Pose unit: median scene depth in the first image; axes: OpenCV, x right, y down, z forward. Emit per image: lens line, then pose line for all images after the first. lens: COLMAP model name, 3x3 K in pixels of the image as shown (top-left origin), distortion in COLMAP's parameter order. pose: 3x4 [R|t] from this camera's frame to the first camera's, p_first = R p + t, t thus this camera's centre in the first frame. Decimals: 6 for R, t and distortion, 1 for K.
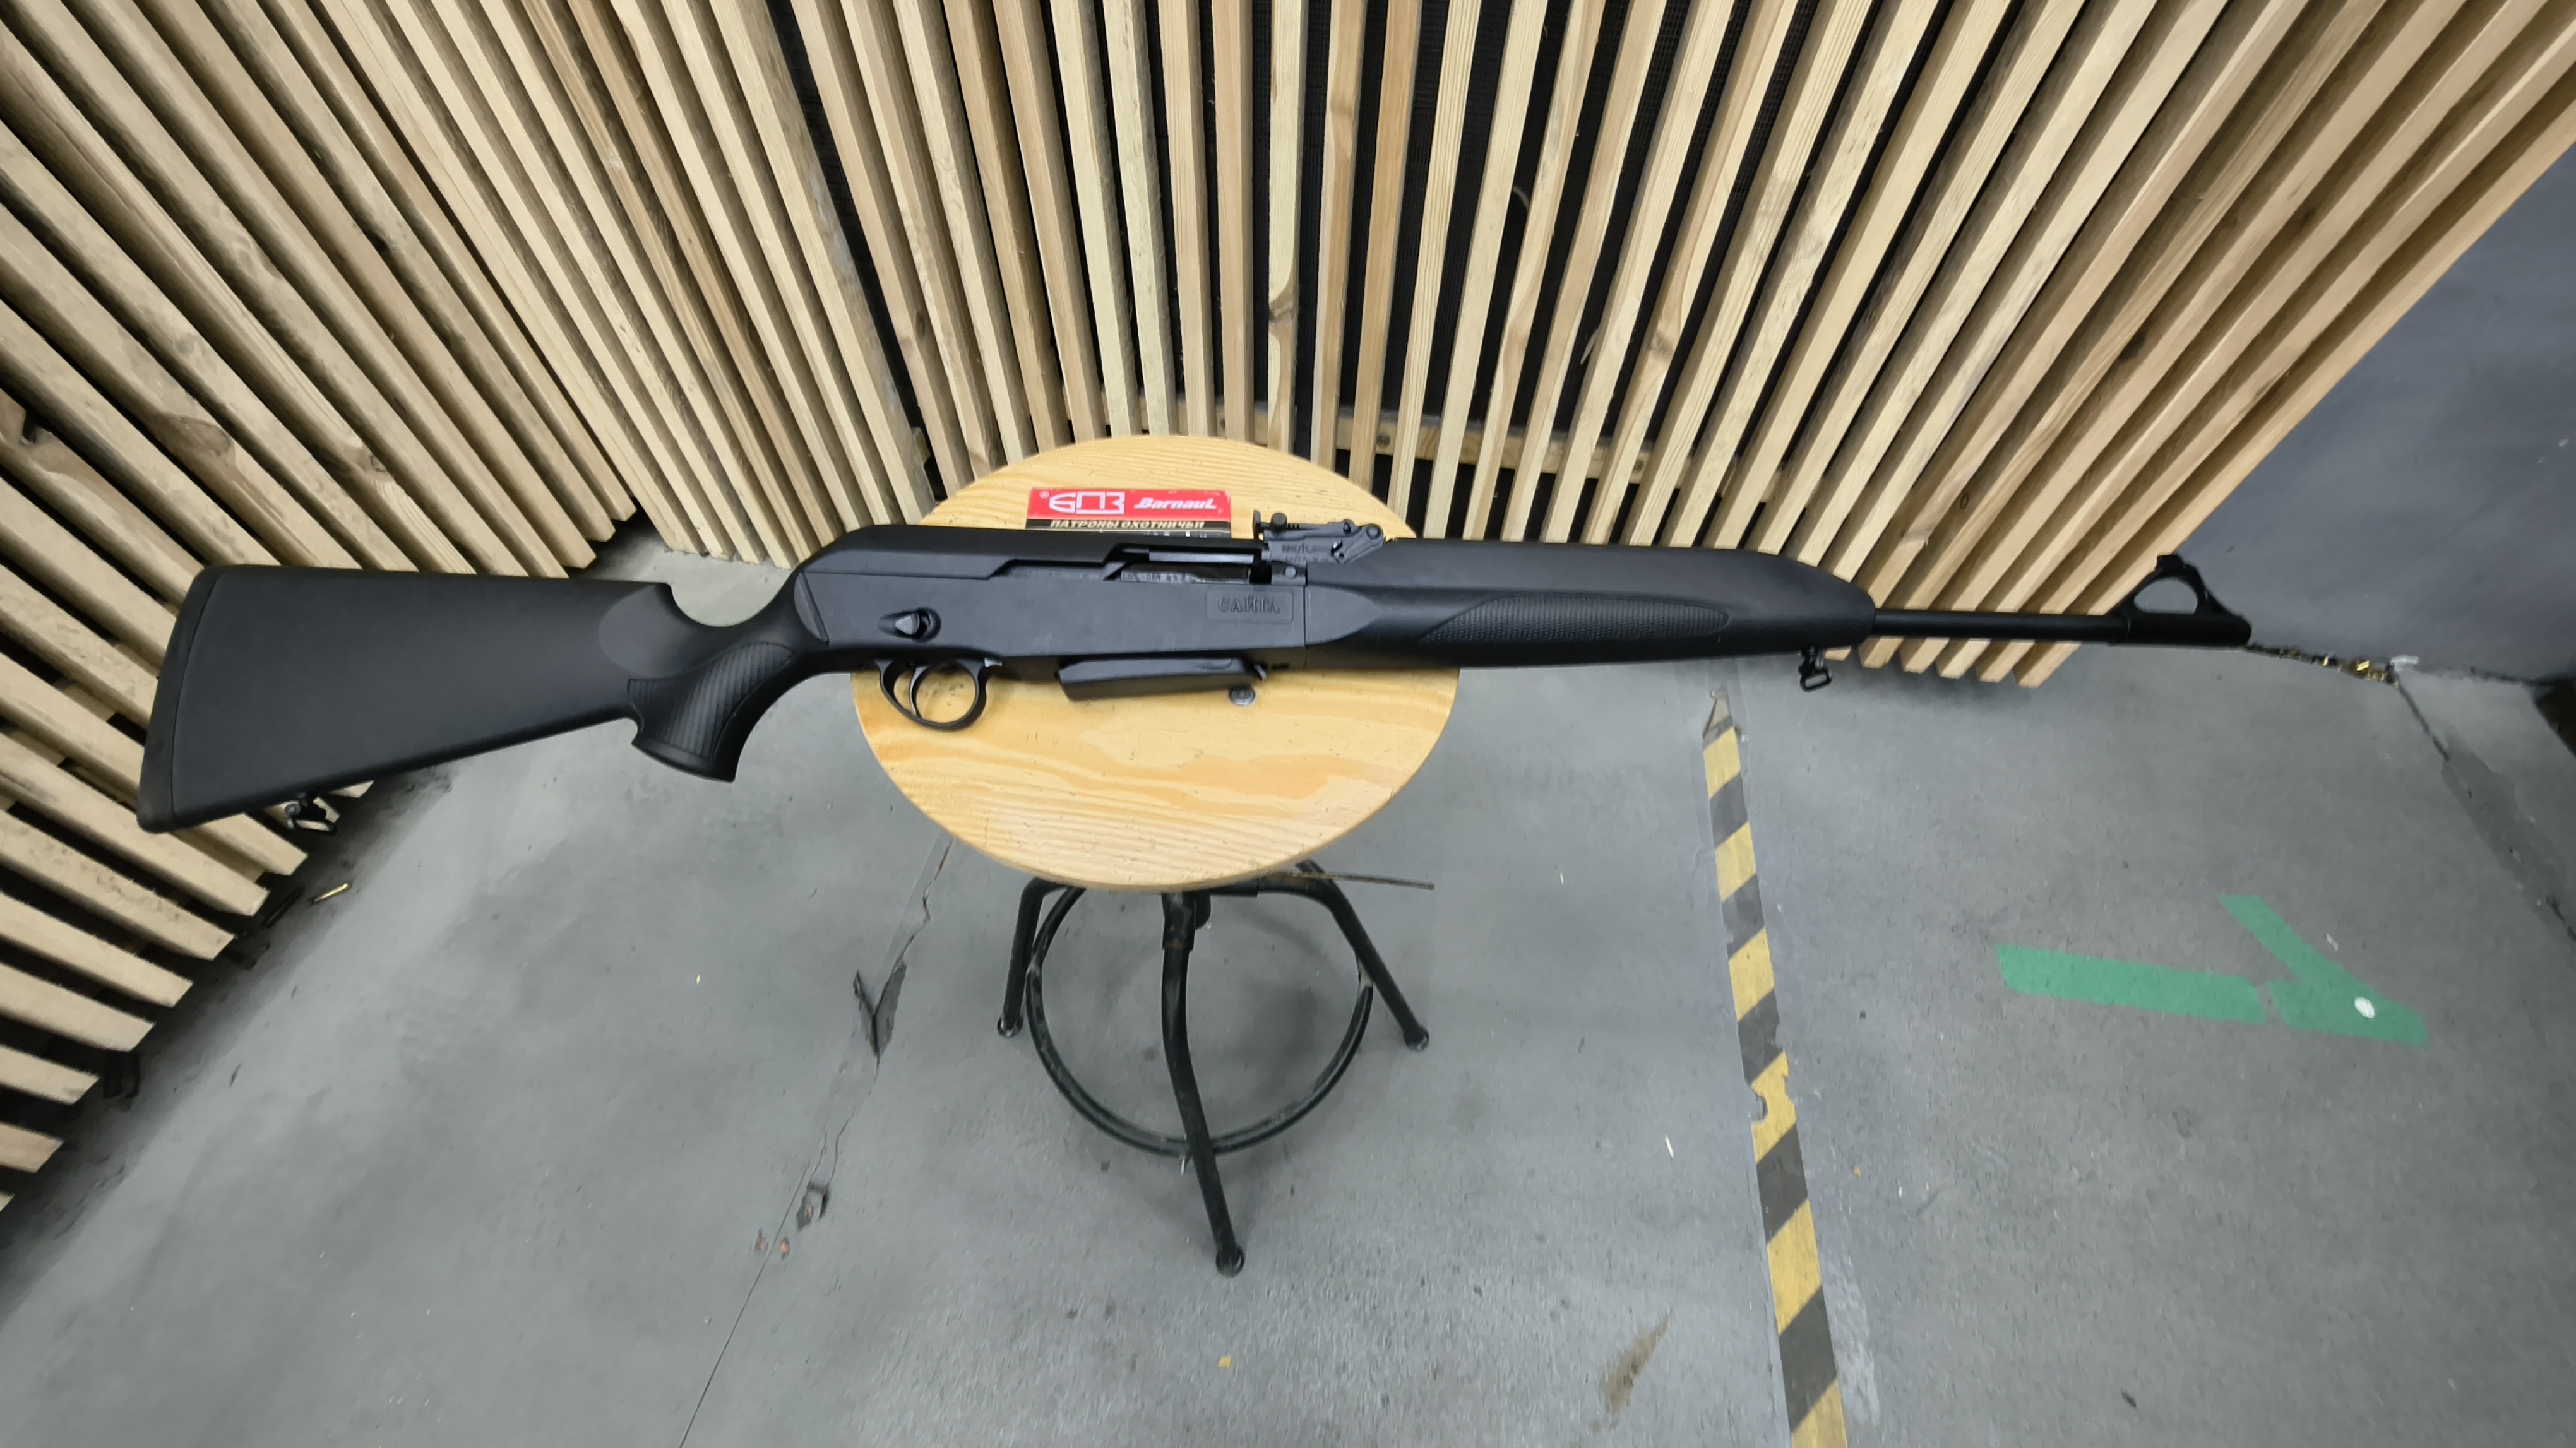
lens RADIAL K [[967.1, 0, 1292.7], [0, 967.1, 717.6], [0, 0, 1]] dist [-0.001609, -0.000096]
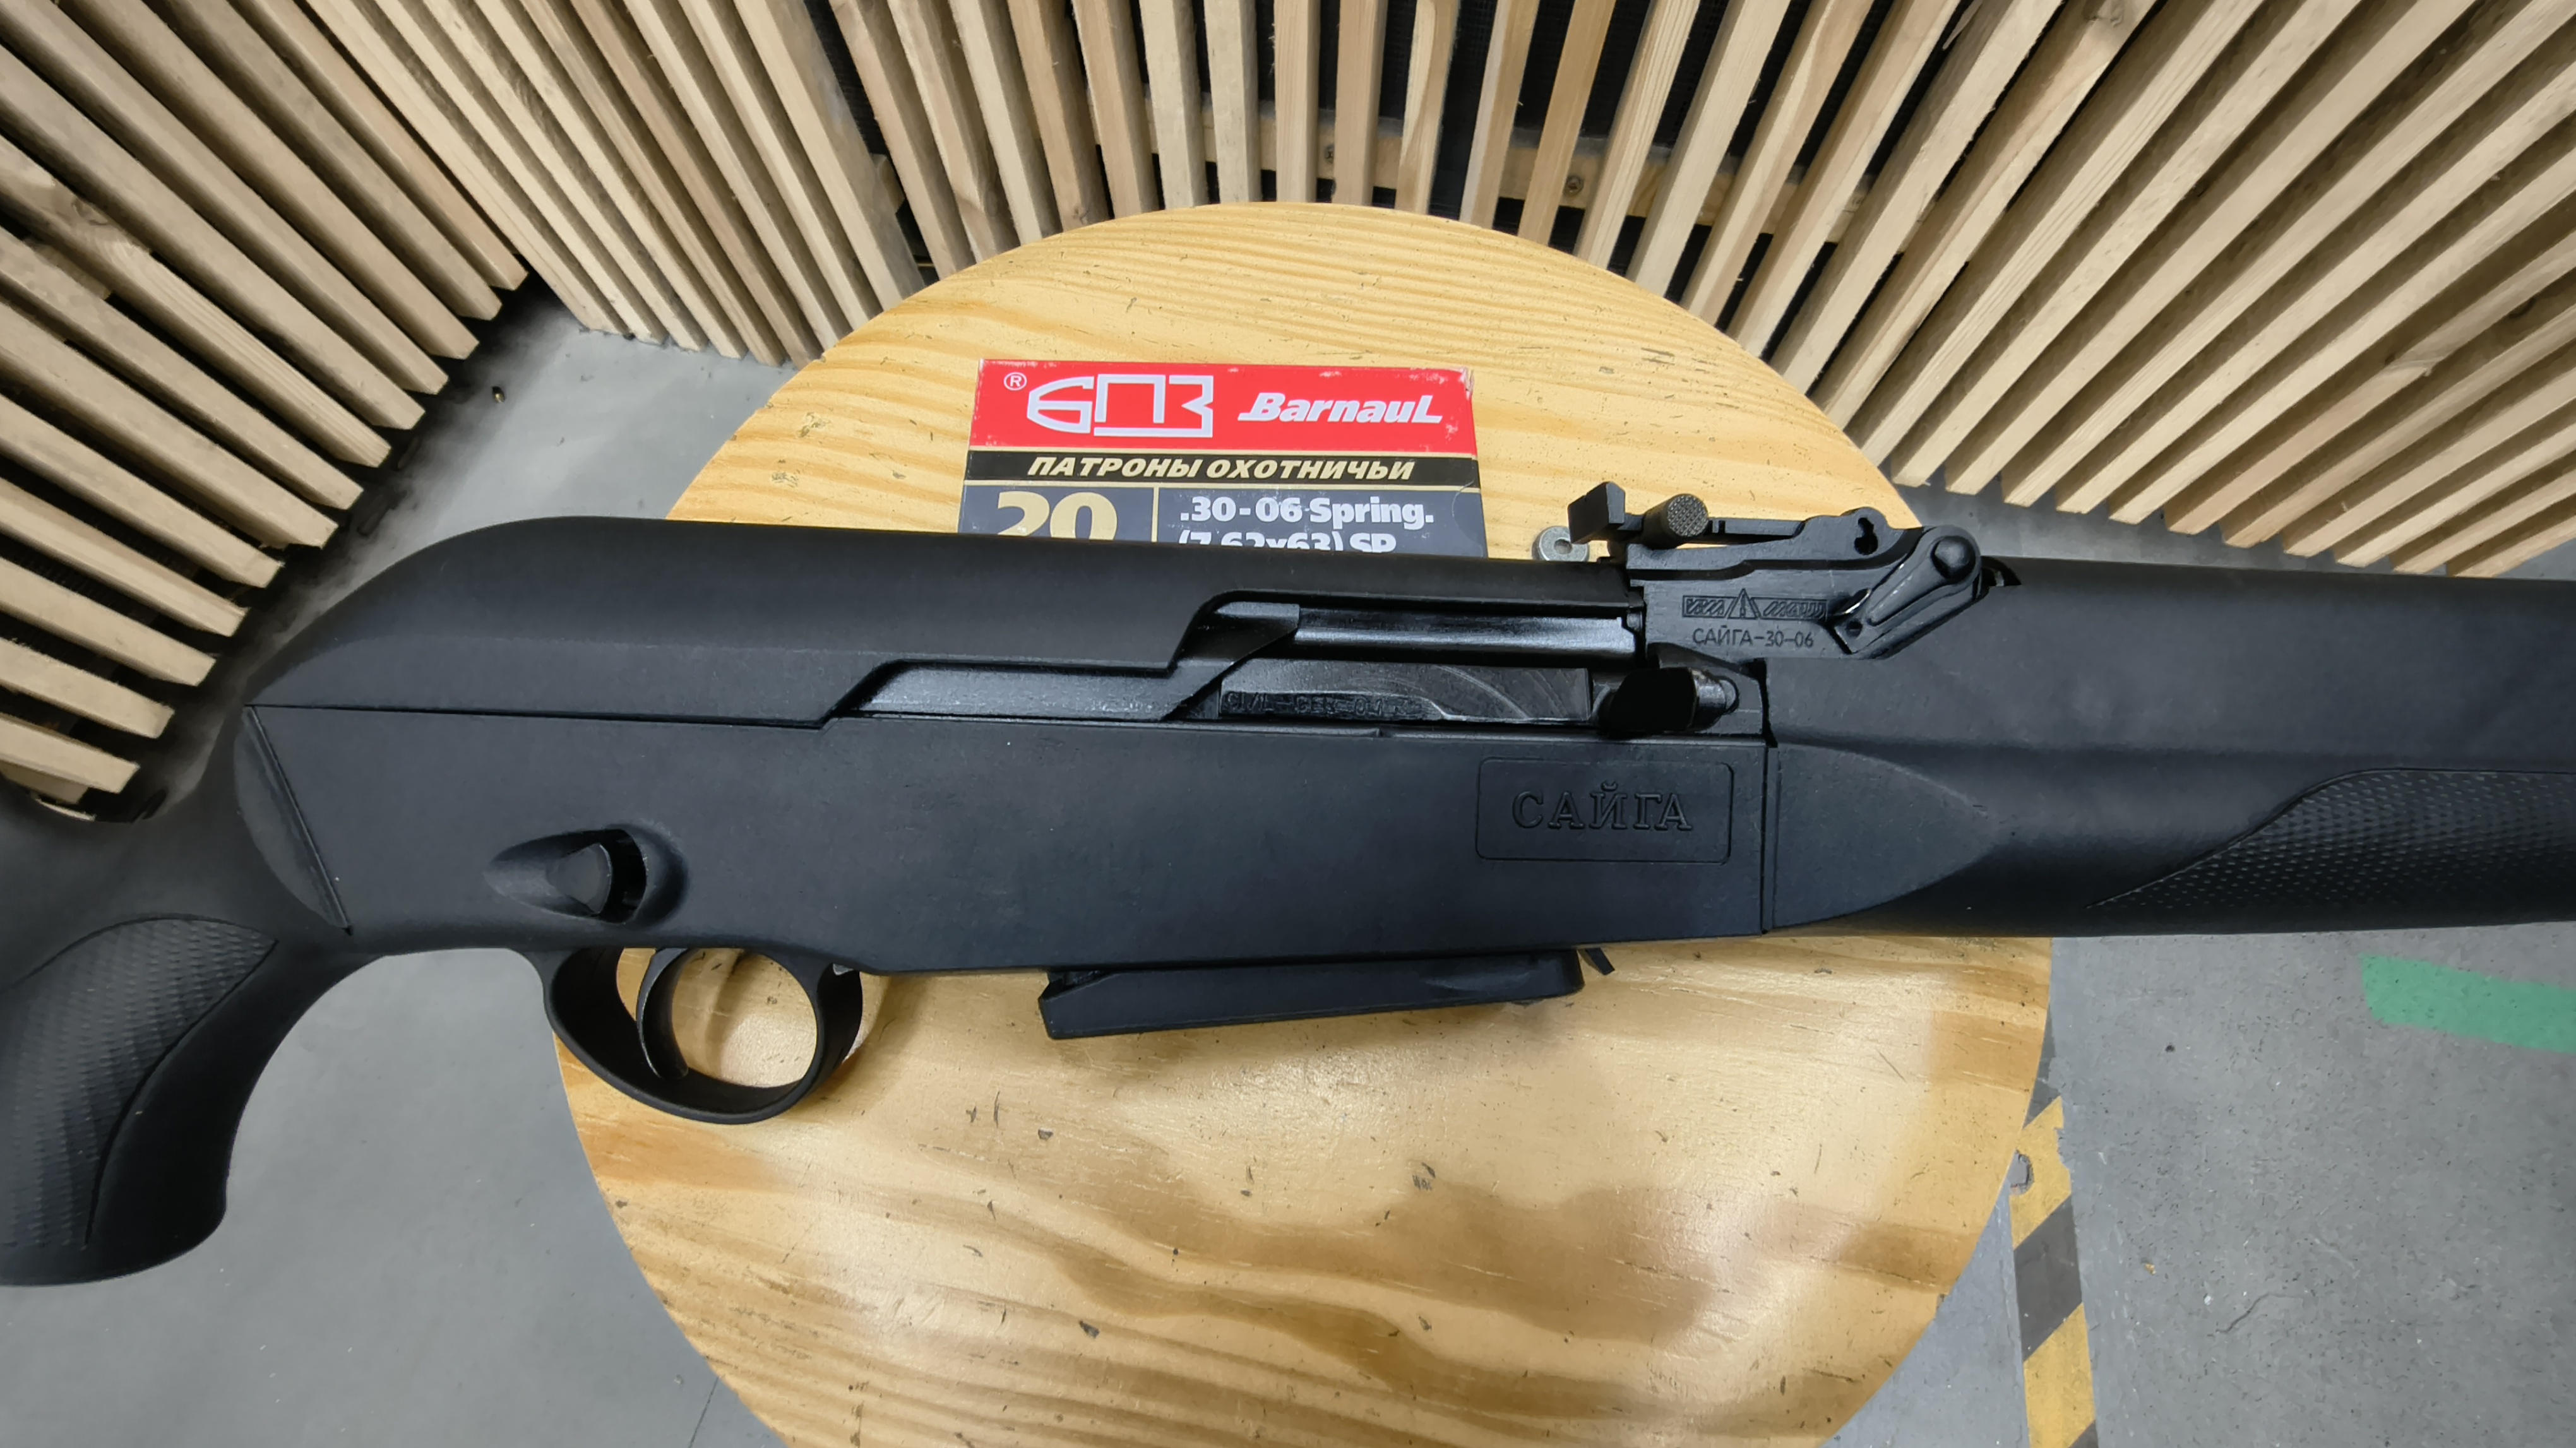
lens RADIAL K [[967.1, 0, 1287.5], [0, 967.1, 720.5], [0, 0, 1]] dist [-0.001609, -0.000096]
pose [[0.998215, 0.036612, -0.047187, -0.064802], [-0.024139, 0.969986, 0.241960, -0.104428], [0.054629, -0.240389, 0.969138, 0.315150]]
